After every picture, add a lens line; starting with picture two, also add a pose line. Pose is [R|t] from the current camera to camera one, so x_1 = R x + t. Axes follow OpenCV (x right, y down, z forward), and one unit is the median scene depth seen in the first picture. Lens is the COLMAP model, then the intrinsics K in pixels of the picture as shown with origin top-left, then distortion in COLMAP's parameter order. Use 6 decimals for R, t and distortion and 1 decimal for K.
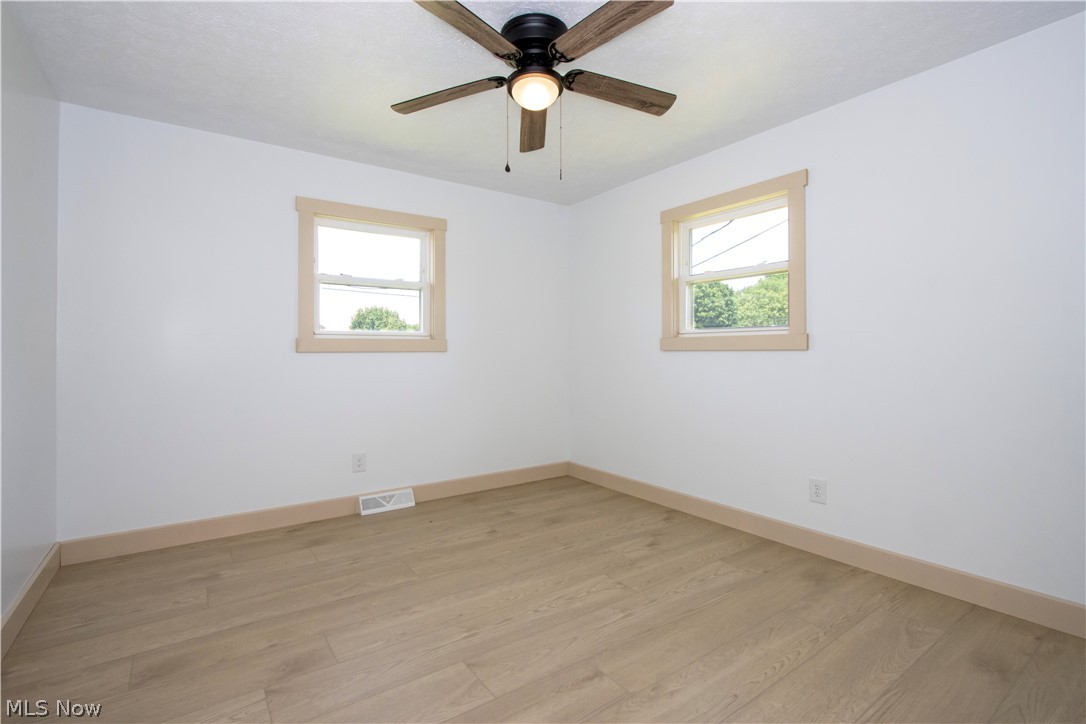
lens RADIAL K [[506.7, 0, 543.0], [0, 506.7, 362.0], [0, 0, 1]] dist [0.001392, 0.000038]
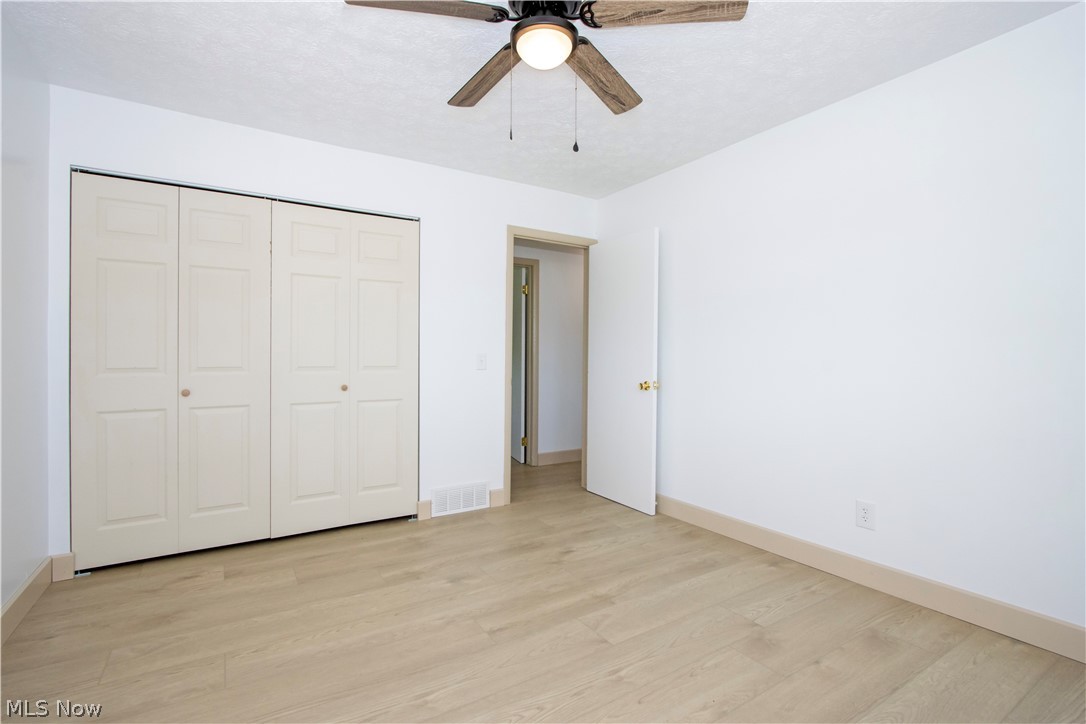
lens RADIAL K [[506.7, 0, 543.0], [0, 506.7, 362.0], [0, 0, 1]] dist [0.001392, 0.000038]
pose [[-0.998616, -0.001535, 0.052572, -0.069882], [0.000045, 0.999548, 0.030050, -0.042591], [-0.052594, 0.030011, -0.998165, 2.177164]]
